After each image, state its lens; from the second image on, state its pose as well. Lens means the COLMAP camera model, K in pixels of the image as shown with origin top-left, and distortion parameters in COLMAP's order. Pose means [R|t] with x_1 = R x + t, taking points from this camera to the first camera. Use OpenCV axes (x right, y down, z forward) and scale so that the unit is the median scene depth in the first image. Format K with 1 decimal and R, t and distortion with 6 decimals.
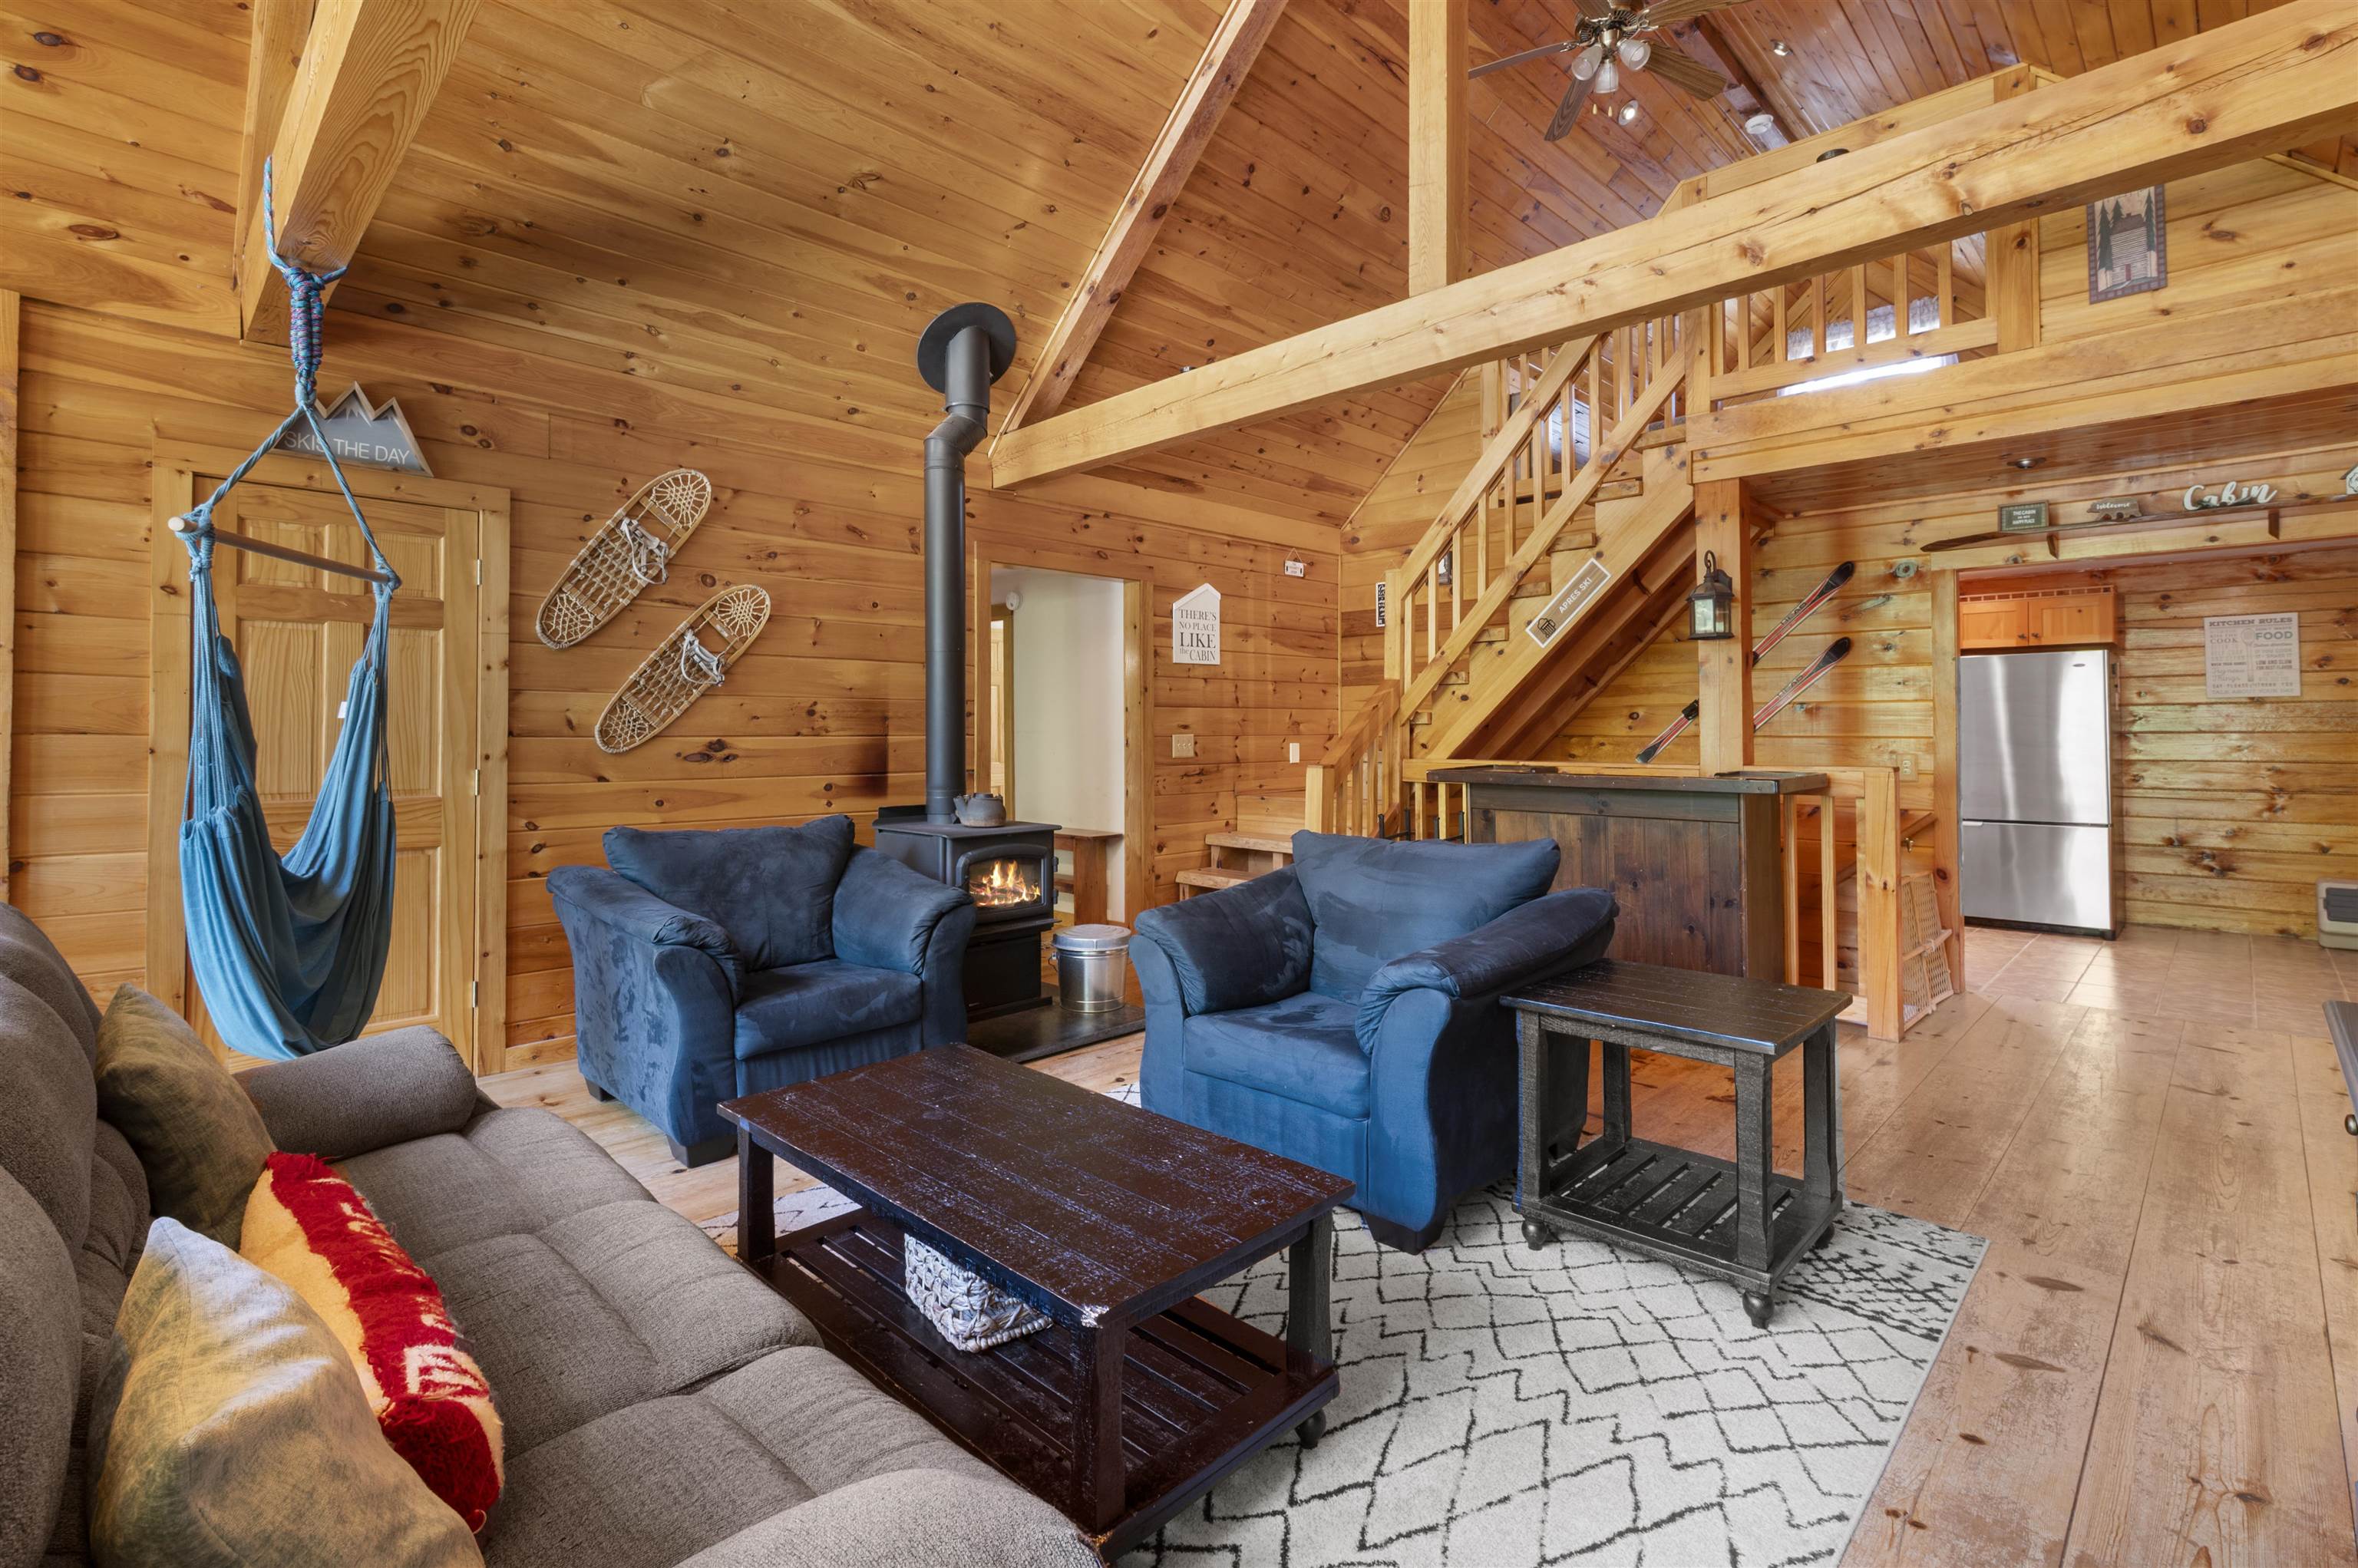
lens RADIAL K [[1069.7, 0, 1174.0], [0, 1069.7, 720.6], [0, 0, 1]] dist [0.001501, 0.000858]
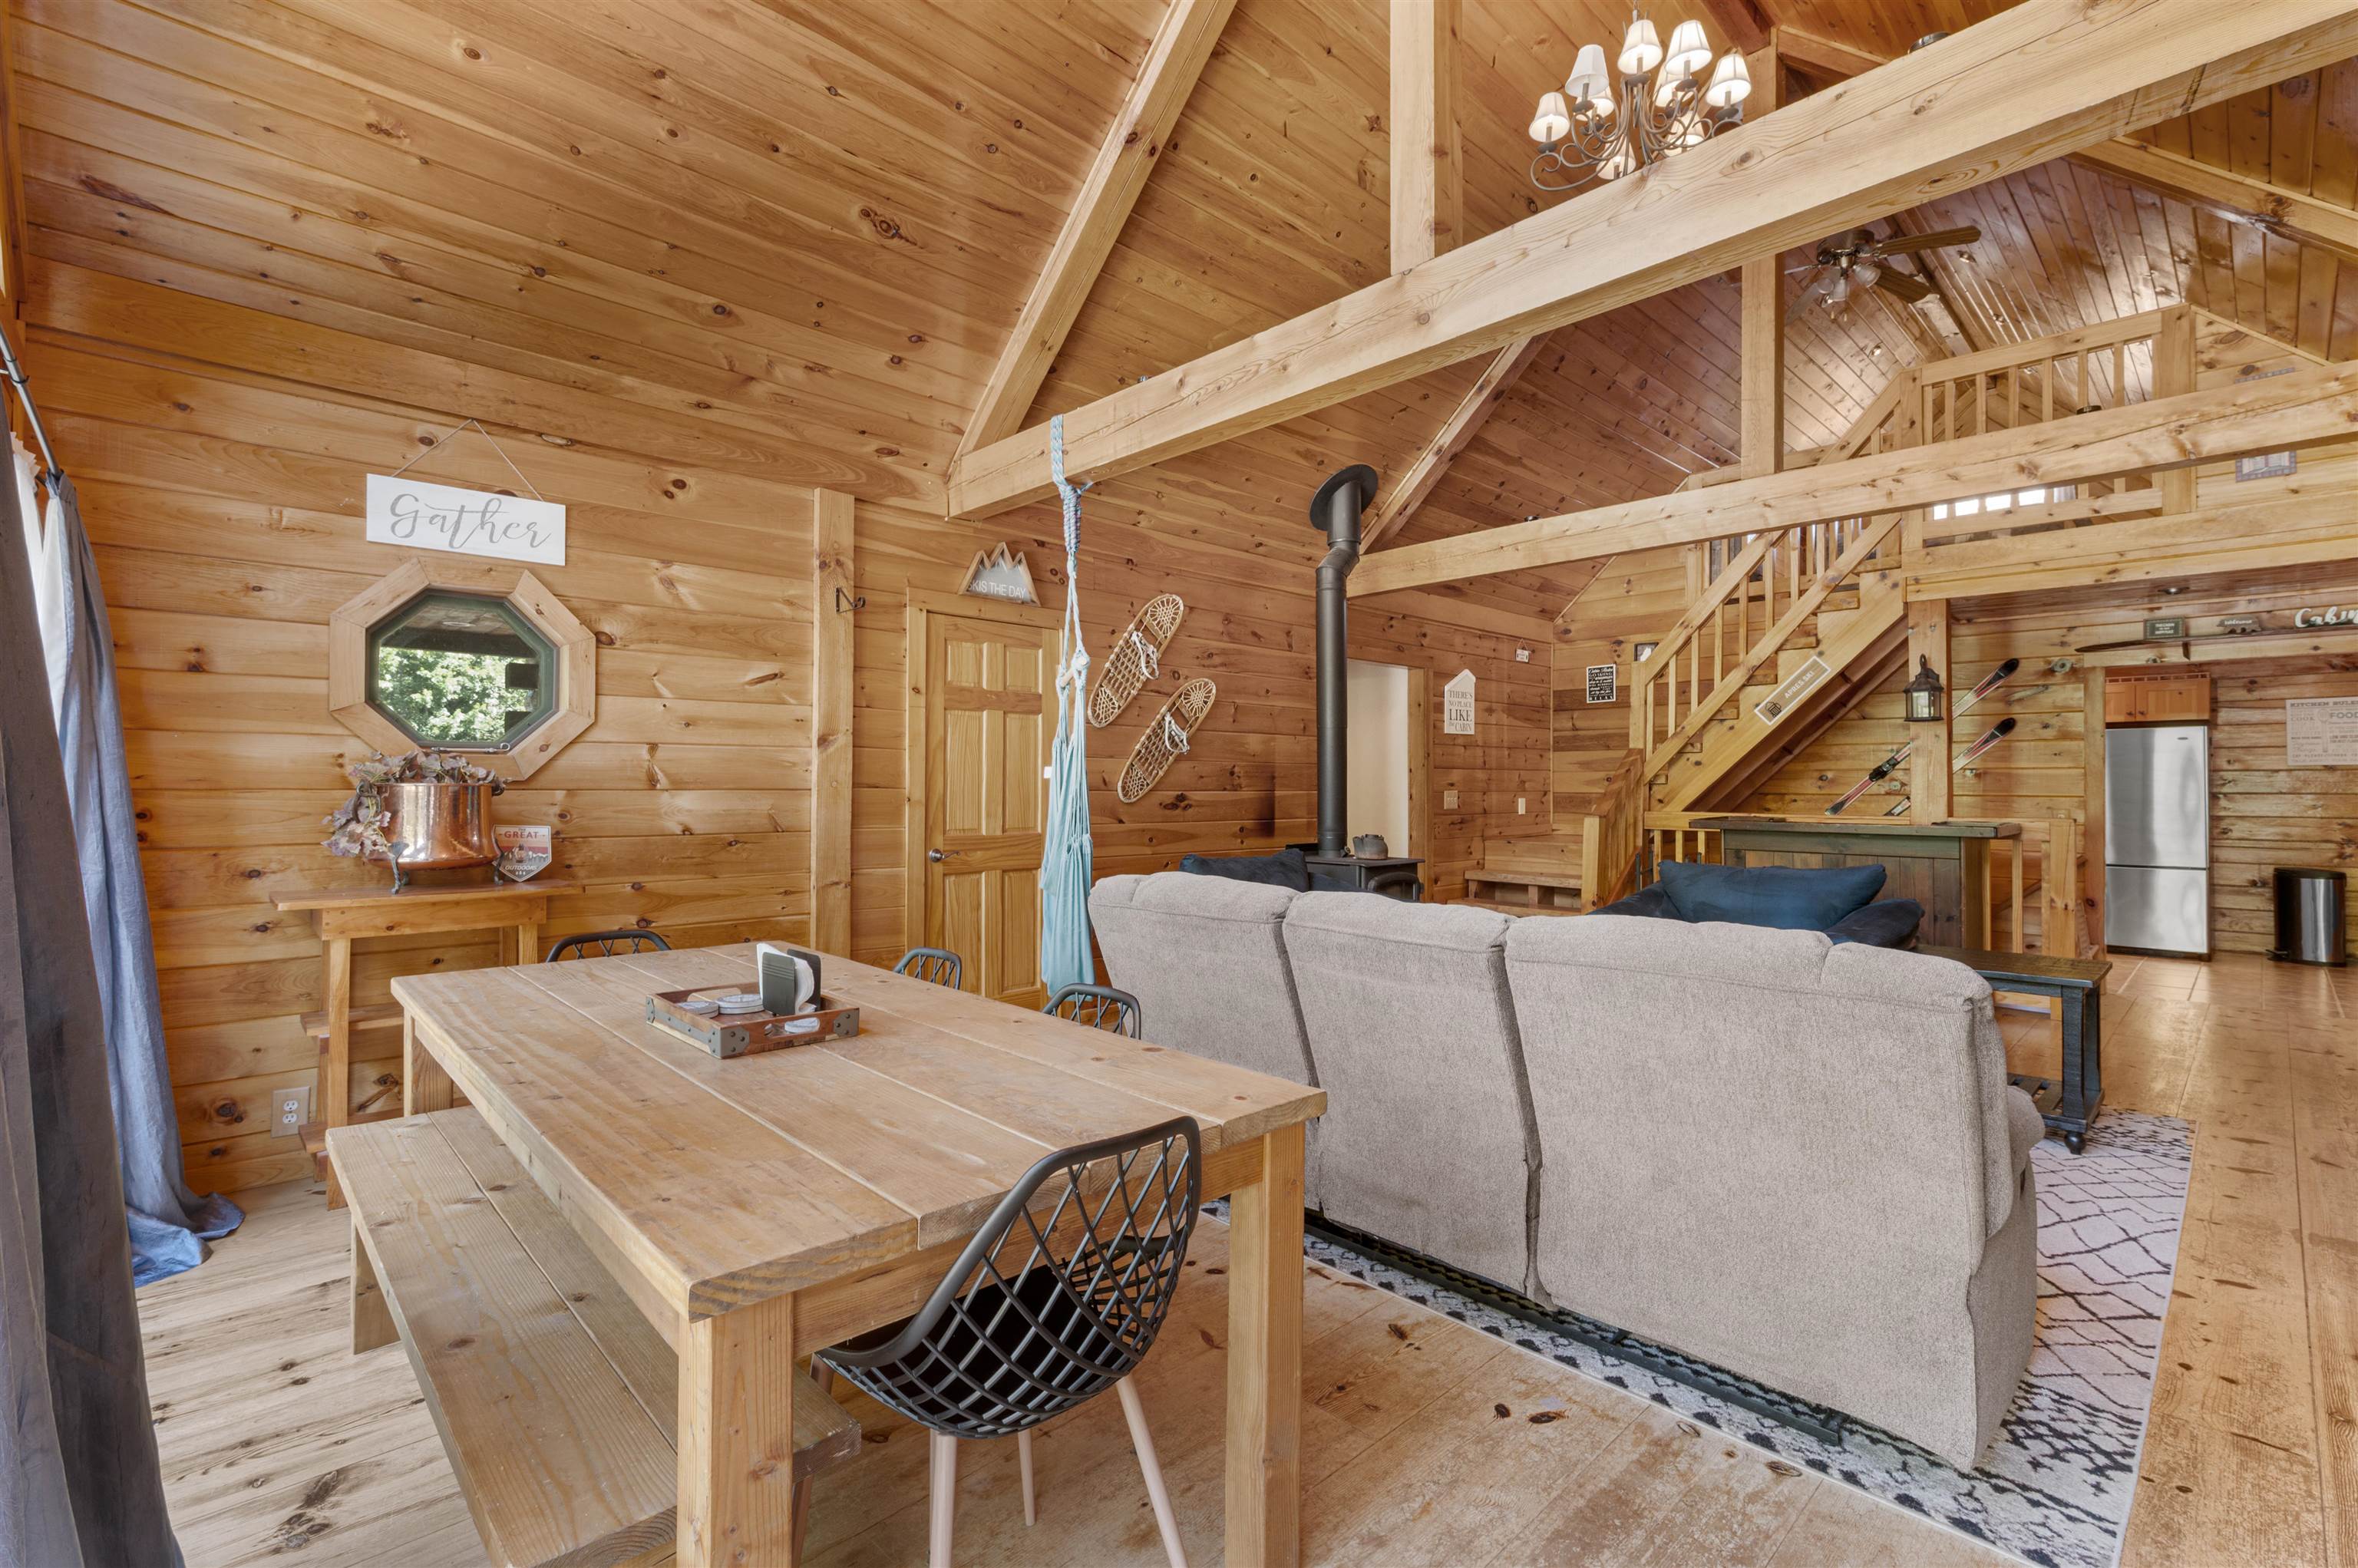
lens RADIAL K [[1032.0, 0, 1188.3], [0, 1032.0, 783.3], [0, 0, 1]] dist [-0.000805, 0.000670]
pose [[0.999728, 0.005416, -0.022679, -0.367907], [-0.005238, 0.999955, 0.007891, -0.004861], [0.022721, -0.007770, 0.999712, -0.287135]]
